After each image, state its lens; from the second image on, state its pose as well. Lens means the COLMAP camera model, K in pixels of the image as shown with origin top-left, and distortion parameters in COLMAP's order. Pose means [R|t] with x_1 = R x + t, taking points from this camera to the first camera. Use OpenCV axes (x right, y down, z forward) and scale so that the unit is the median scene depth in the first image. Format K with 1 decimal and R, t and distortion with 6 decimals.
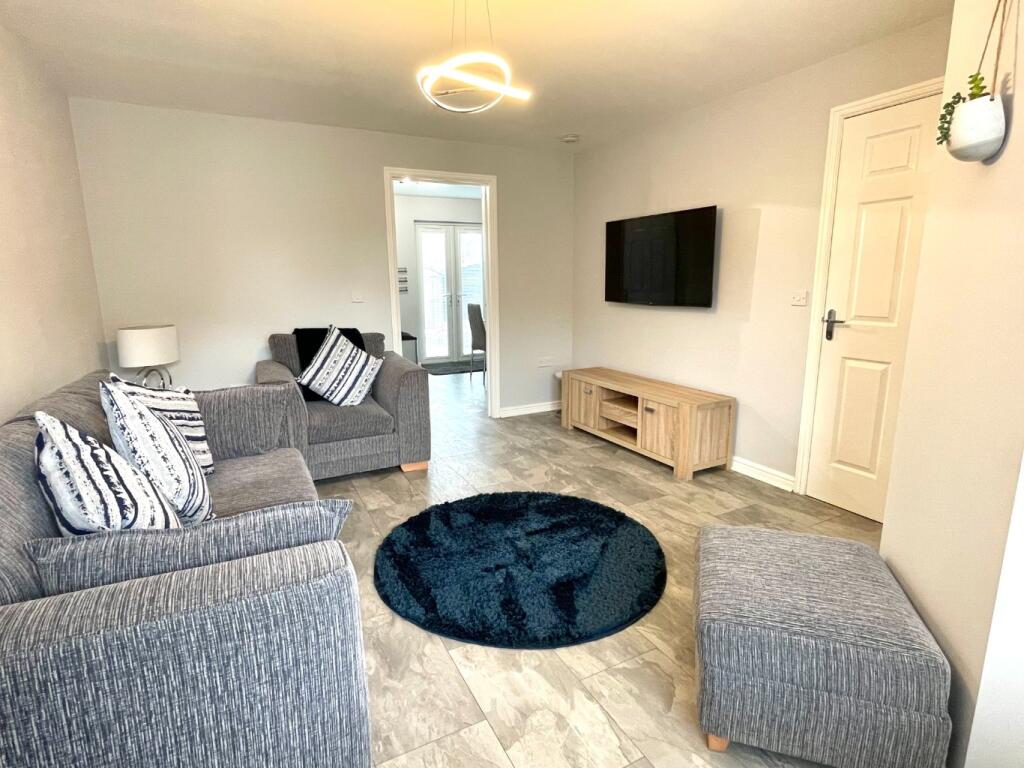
lens RADIAL K [[514.2, 0, 512.0], [0, 514.2, 384.0], [0, 0, 1]] dist [0.000524, 0.000360]
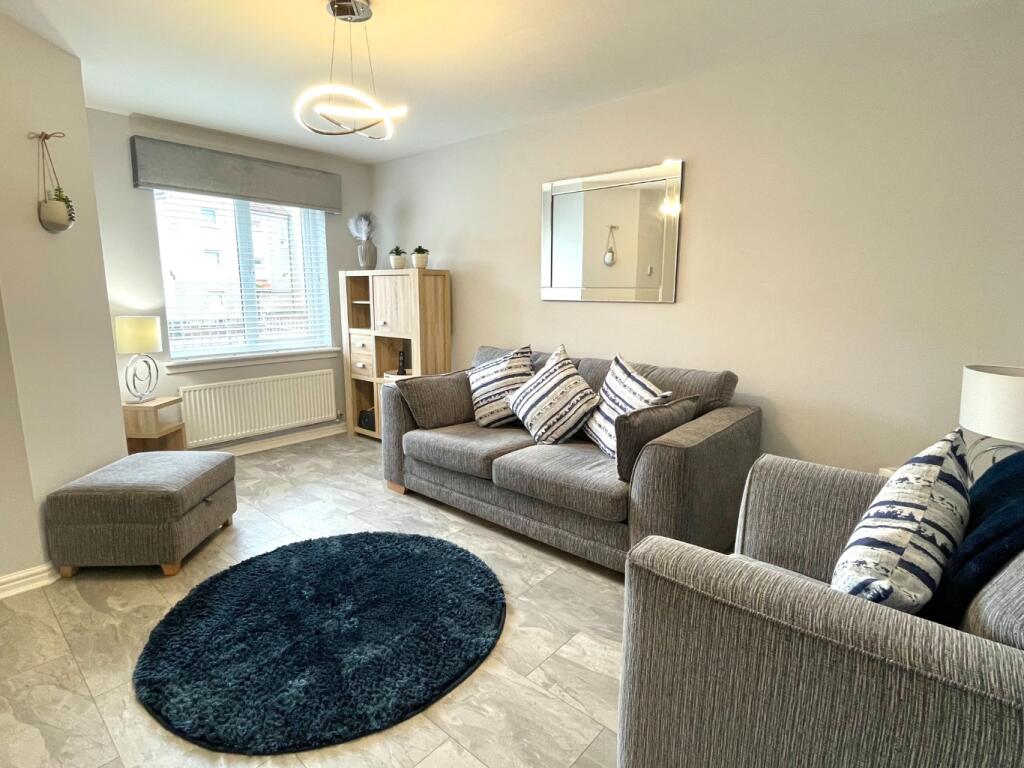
lens RADIAL K [[514.2, 0, 512.0], [0, 514.2, 384.0], [0, 0, 1]] dist [0.000524, 0.000360]
pose [[-0.930347, 0.075803, -0.358760, 0.024409], [-0.055680, 0.937848, 0.342550, -0.327451], [0.362428, 0.338667, -0.868303, 1.655417]]
